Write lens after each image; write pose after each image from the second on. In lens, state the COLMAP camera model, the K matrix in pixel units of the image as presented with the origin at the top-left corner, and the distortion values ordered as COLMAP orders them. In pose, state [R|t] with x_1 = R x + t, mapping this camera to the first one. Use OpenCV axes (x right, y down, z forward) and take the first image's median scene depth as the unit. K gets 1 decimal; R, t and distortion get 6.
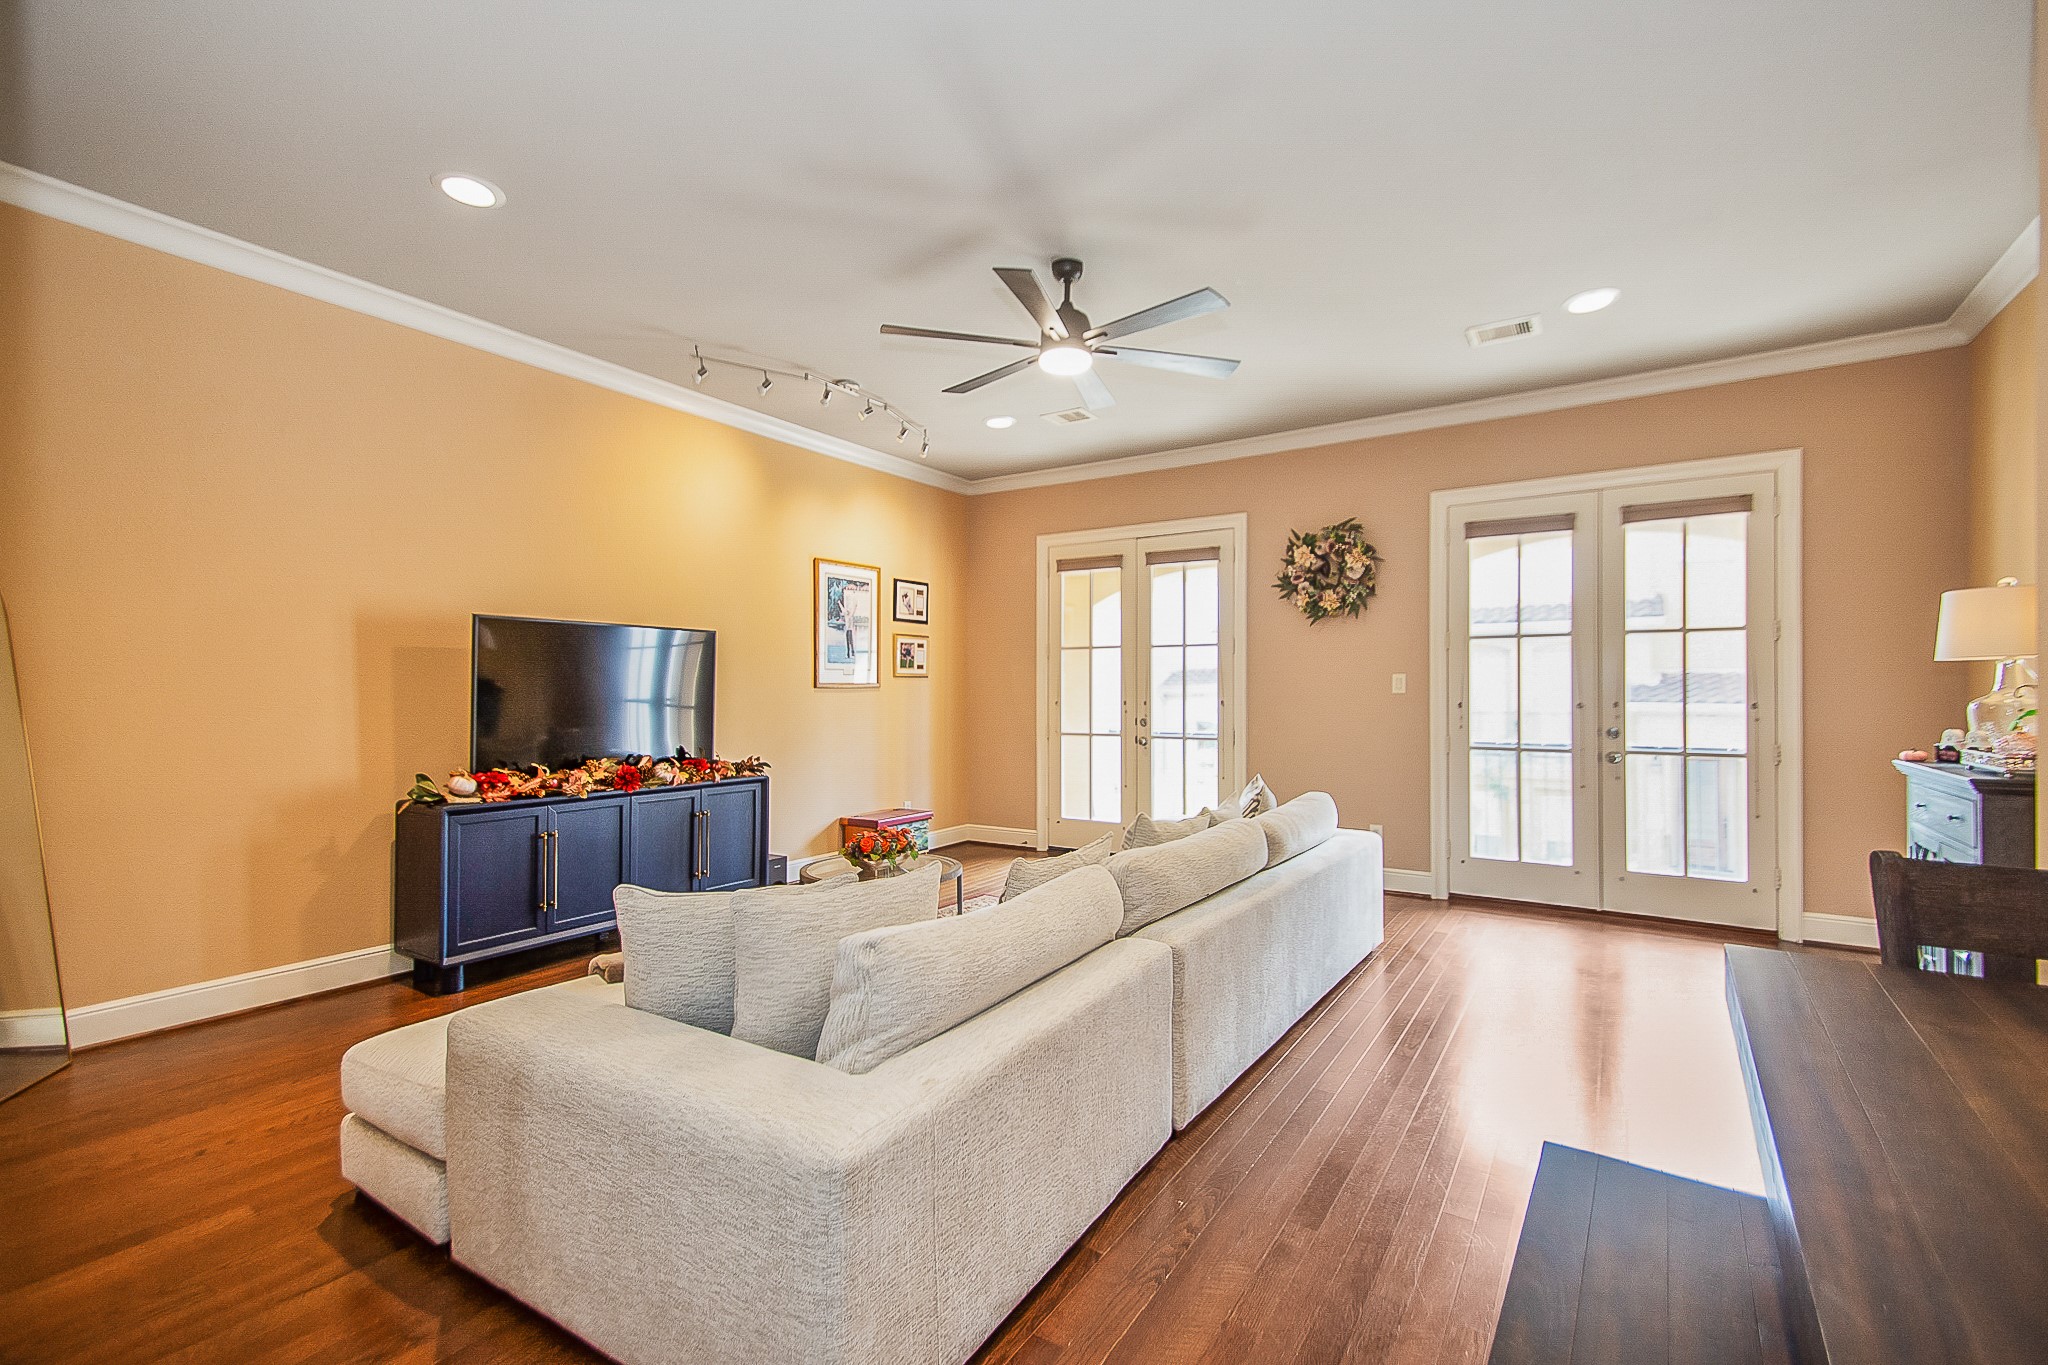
lens RADIAL K [[915.3, 0, 1030.8], [0, 915.3, 681.2], [0, 0, 1]] dist [0.028903, -0.010988]
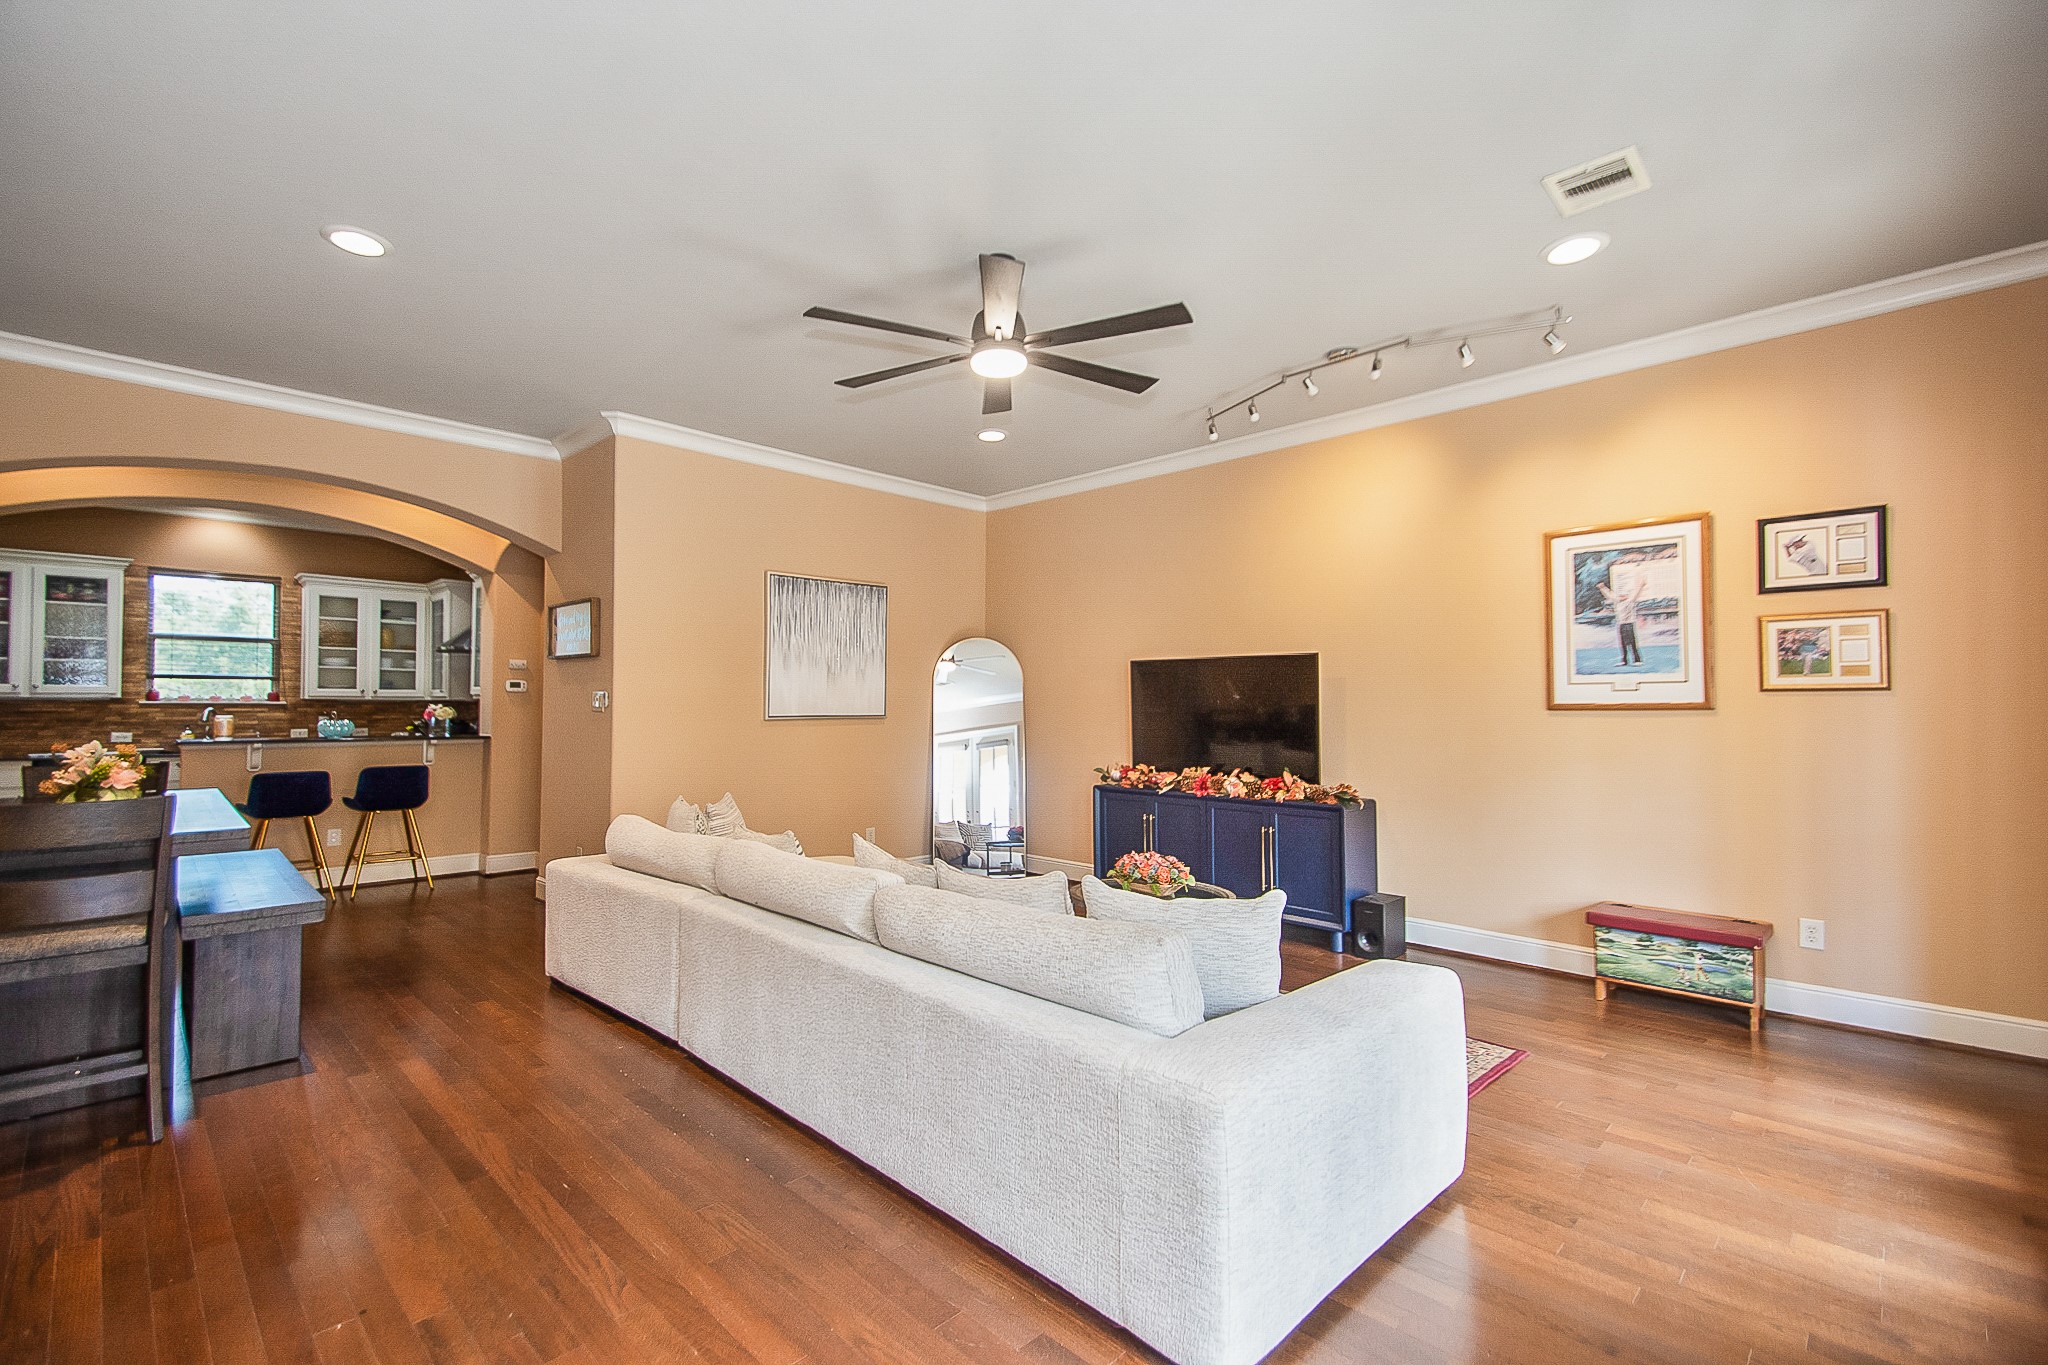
lens RADIAL K [[915.3, 0, 1040.6], [0, 915.3, 686.7], [0, 0, 1]] dist [0.028903, -0.010988]
pose [[-0.202776, -0.019701, -0.979027, 0.544828], [0.006469, 0.999749, -0.021458, 0.002337], [0.979204, -0.010685, -0.202597, 0.708942]]
